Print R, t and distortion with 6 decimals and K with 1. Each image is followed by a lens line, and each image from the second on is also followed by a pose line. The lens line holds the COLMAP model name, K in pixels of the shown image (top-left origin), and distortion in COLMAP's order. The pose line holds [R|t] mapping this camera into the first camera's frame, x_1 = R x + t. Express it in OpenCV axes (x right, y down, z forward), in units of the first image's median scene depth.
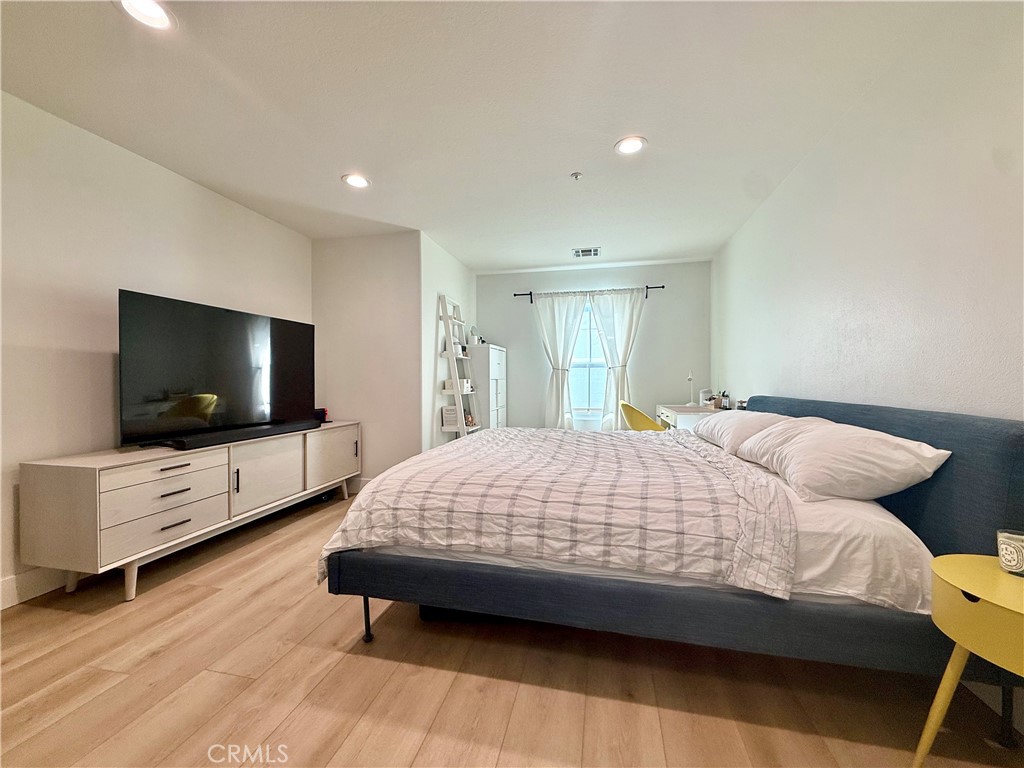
lens RADIAL K [[395.4, 0, 518.8], [0, 395.4, 386.3], [0, 0, 1]] dist [0.000194, 0.000206]
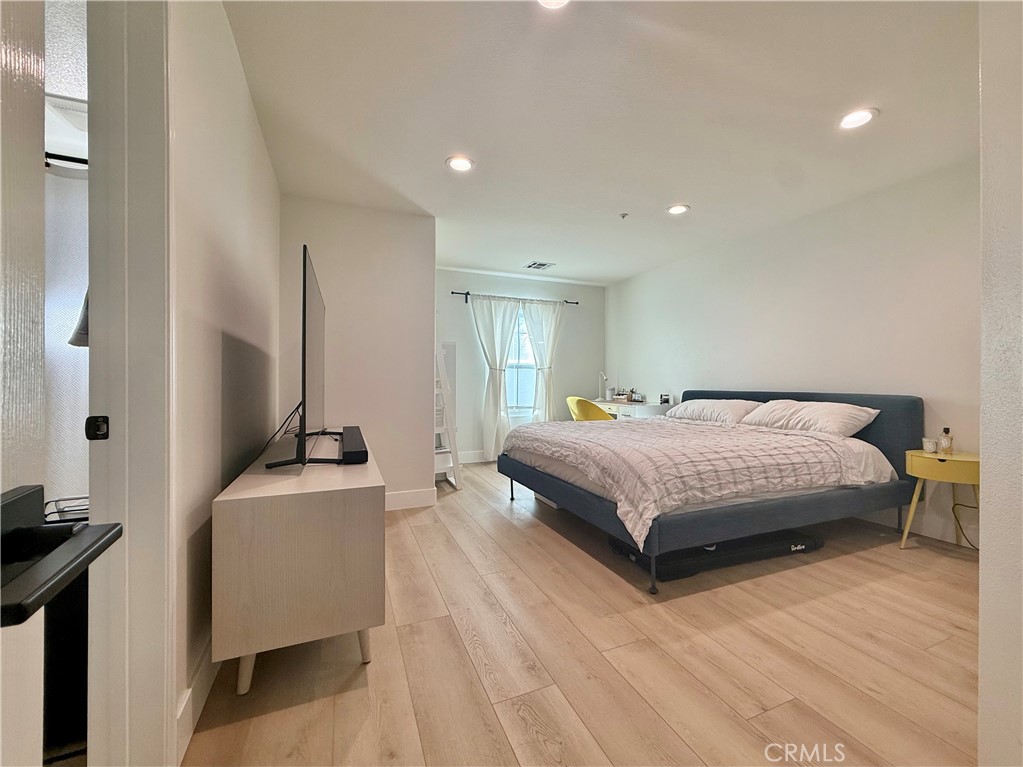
lens RADIAL K [[411.6, 0, 521.7], [0, 411.6, 383.4], [0, 0, 1]] dist [-0.000202, 0.000454]
pose [[0.812951, 0.002558, 0.582326, -1.549084], [0.004939, 0.999924, -0.011288, 0.023412], [-0.582311, 0.012053, 0.812877, 0.231292]]
